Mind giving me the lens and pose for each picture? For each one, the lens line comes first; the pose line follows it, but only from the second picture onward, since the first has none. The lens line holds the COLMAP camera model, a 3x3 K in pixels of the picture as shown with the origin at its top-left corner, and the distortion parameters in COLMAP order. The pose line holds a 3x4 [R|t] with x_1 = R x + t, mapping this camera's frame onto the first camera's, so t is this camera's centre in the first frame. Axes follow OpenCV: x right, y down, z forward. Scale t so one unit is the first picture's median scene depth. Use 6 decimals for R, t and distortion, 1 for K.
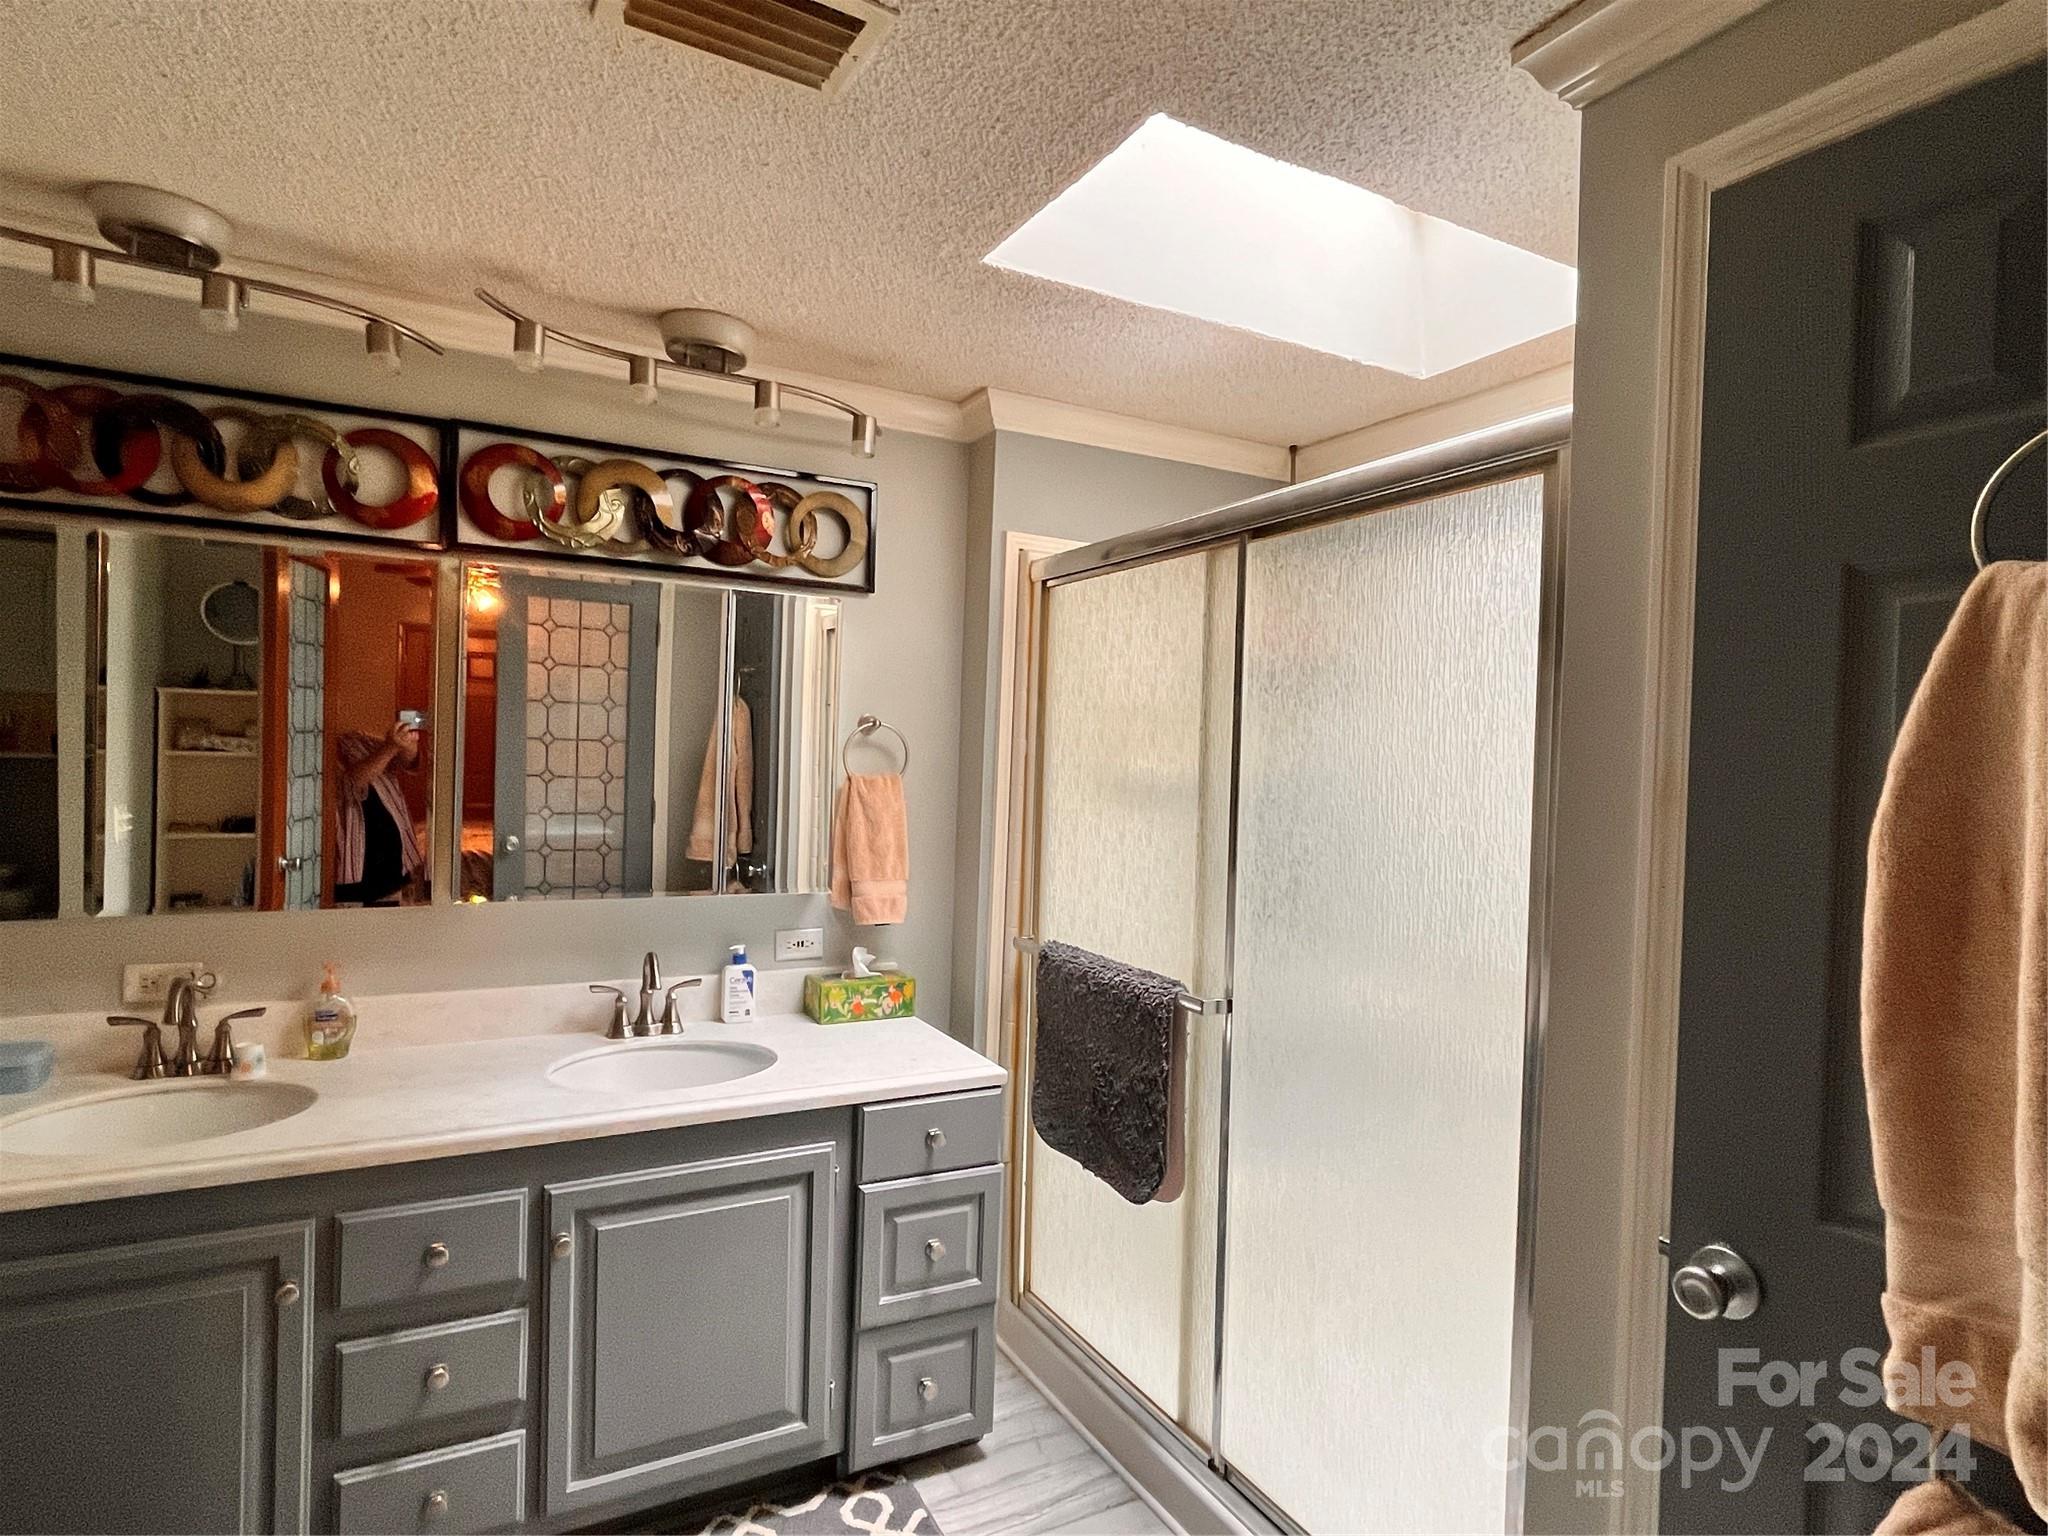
lens RADIAL K [[1107.3, 0, 1029.3], [0, 1107.3, 770.0], [0, 0, 1]] dist [0.000047, -0.001326]
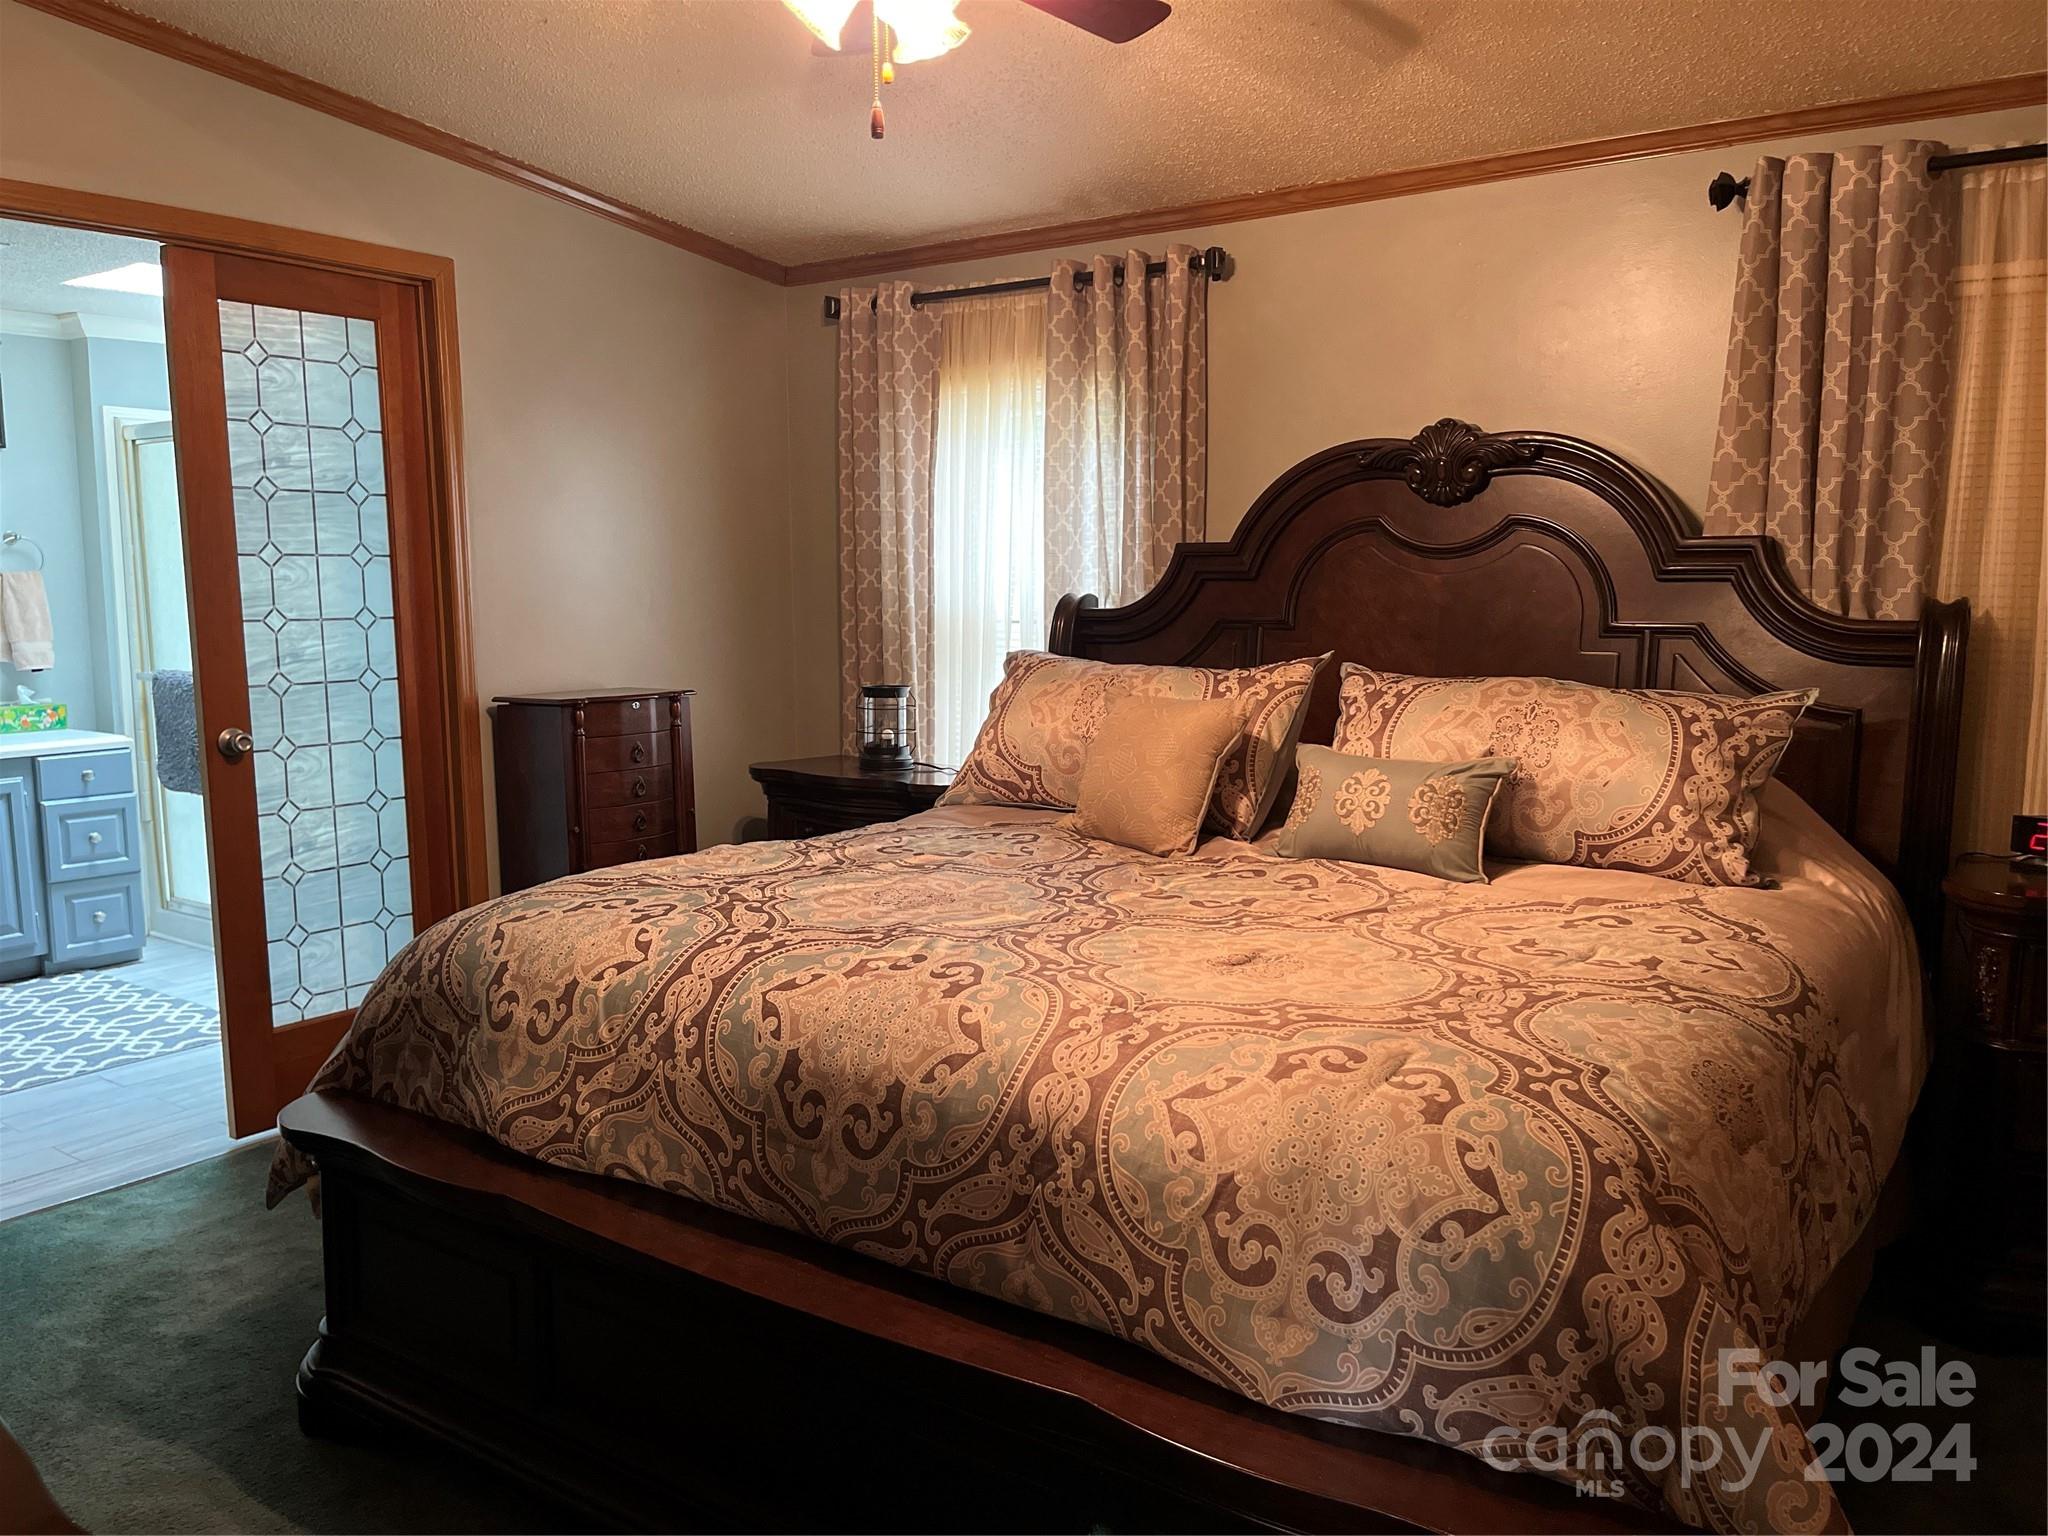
lens RADIAL K [[1527.5, 0, 1029.9], [0, 1527.5, 767.5], [0, 0, 1]] dist [0.075225, -0.112244]
pose [[0.896380, -0.089469, 0.434163, 0.190613], [0.035123, 0.990676, 0.131636, 0.048594], [-0.441892, -0.102747, 0.891165, -1.841881]]
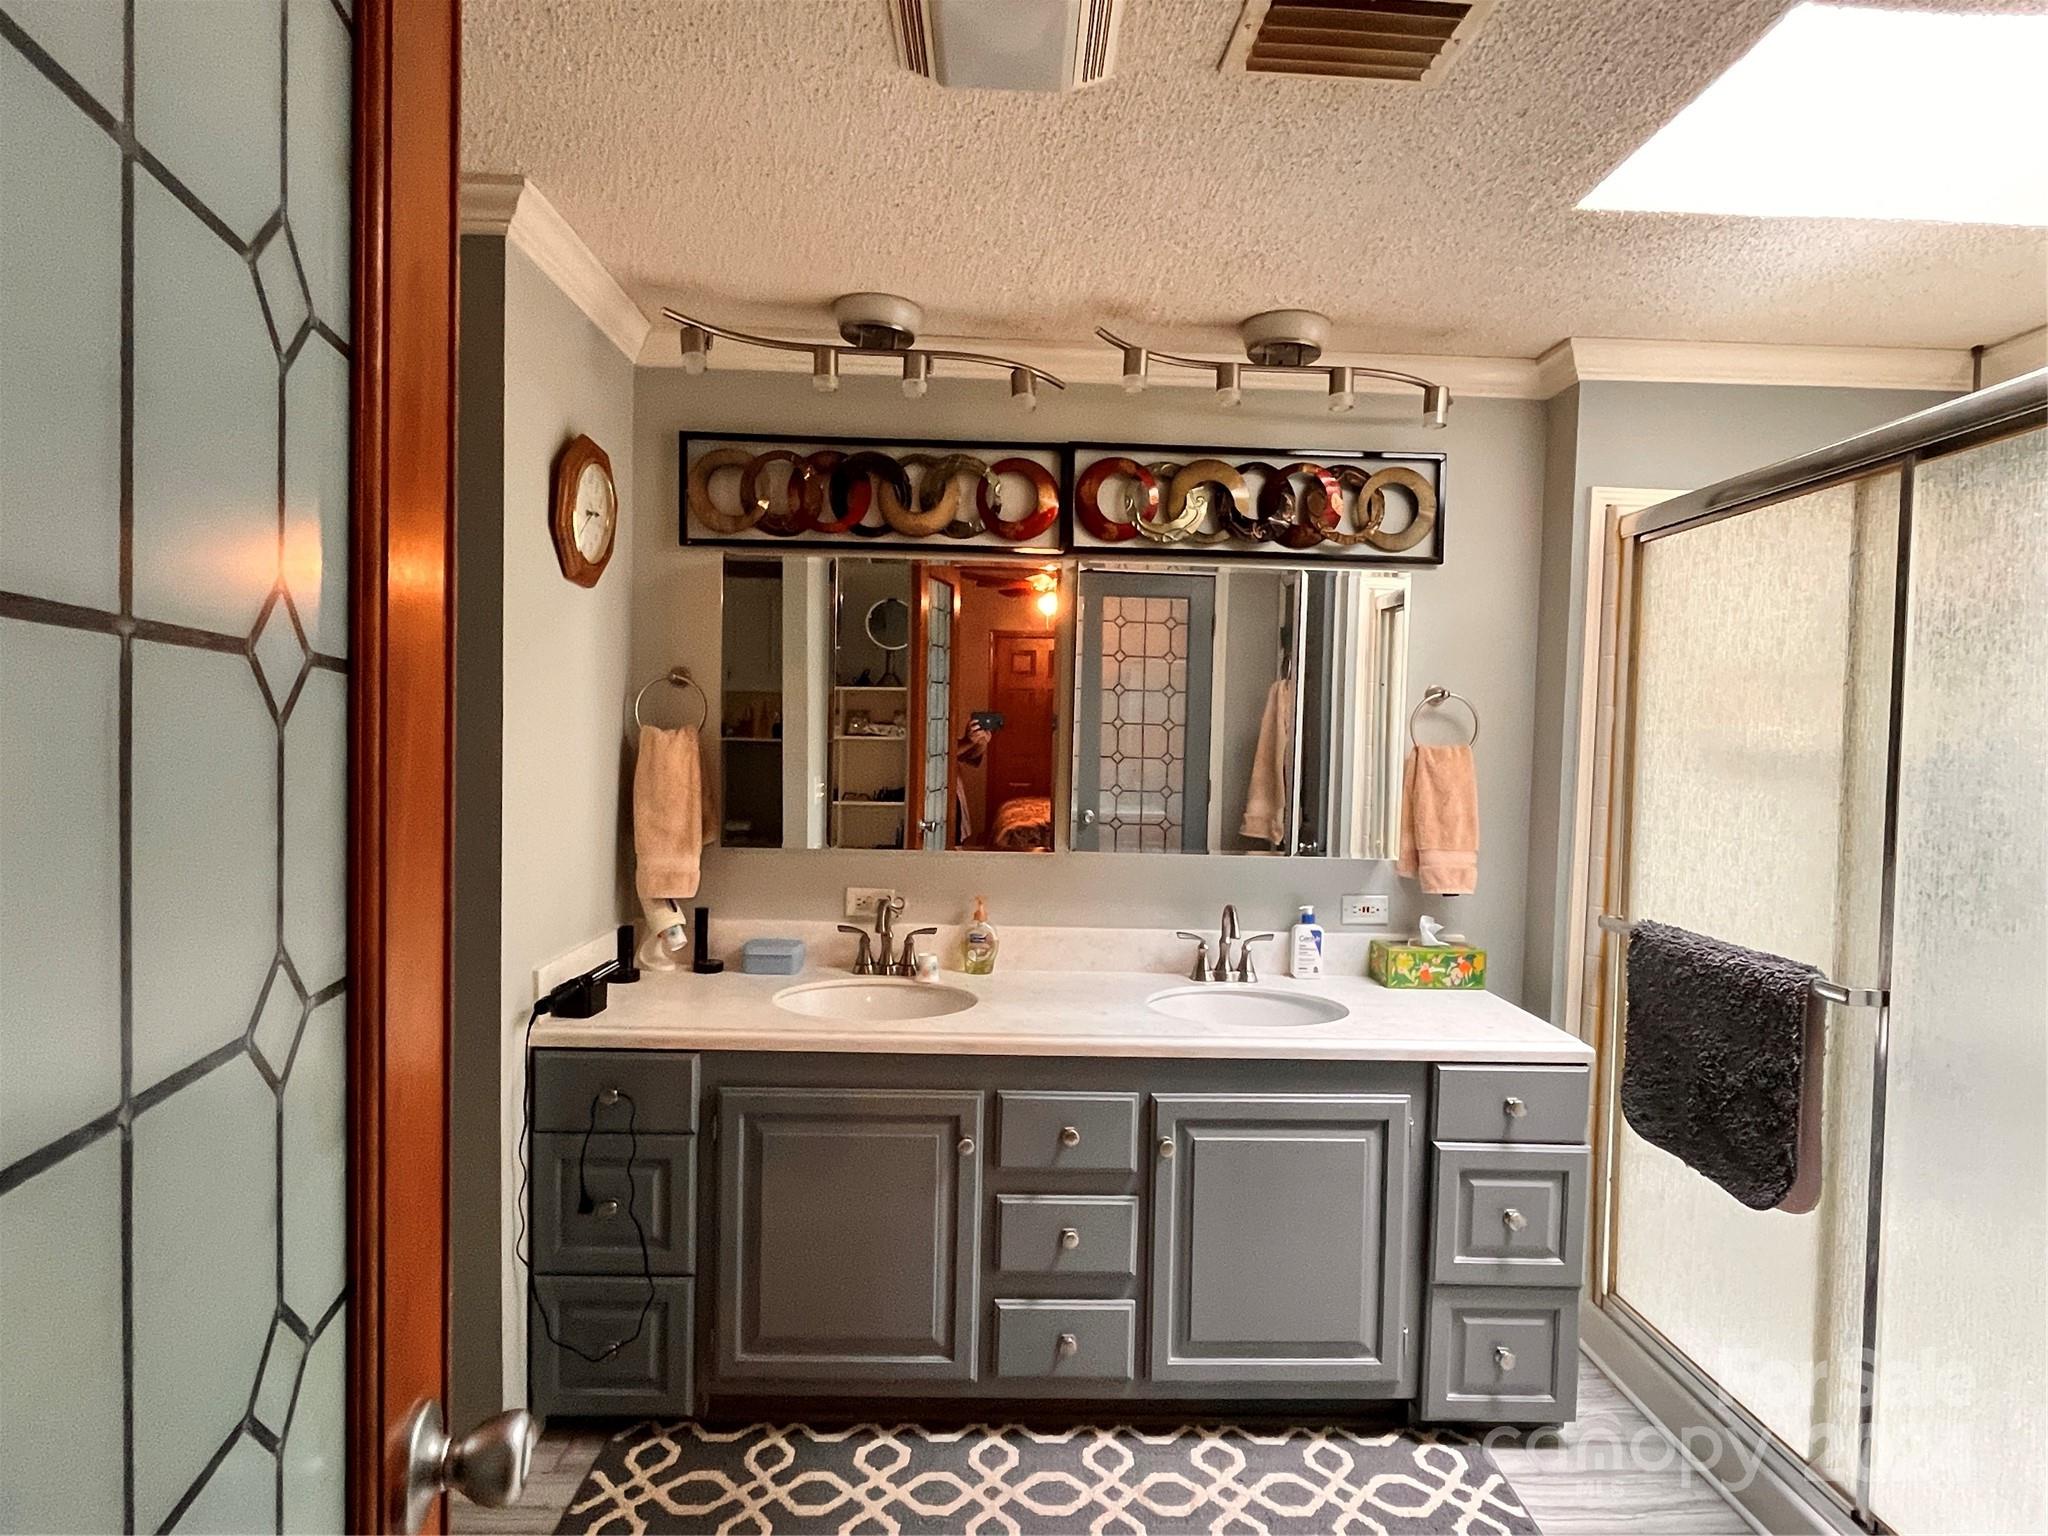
lens RADIAL K [[1107.3, 0, 1029.3], [0, 1107.3, 770.0], [0, 0, 1]] dist [0.000047, -0.001326]
pose [[0.892473, 0.003997, -0.451082, -0.026542], [-0.001743, 0.999984, 0.005411, 0.026690], [0.451096, -0.004043, 0.892466, -0.076380]]
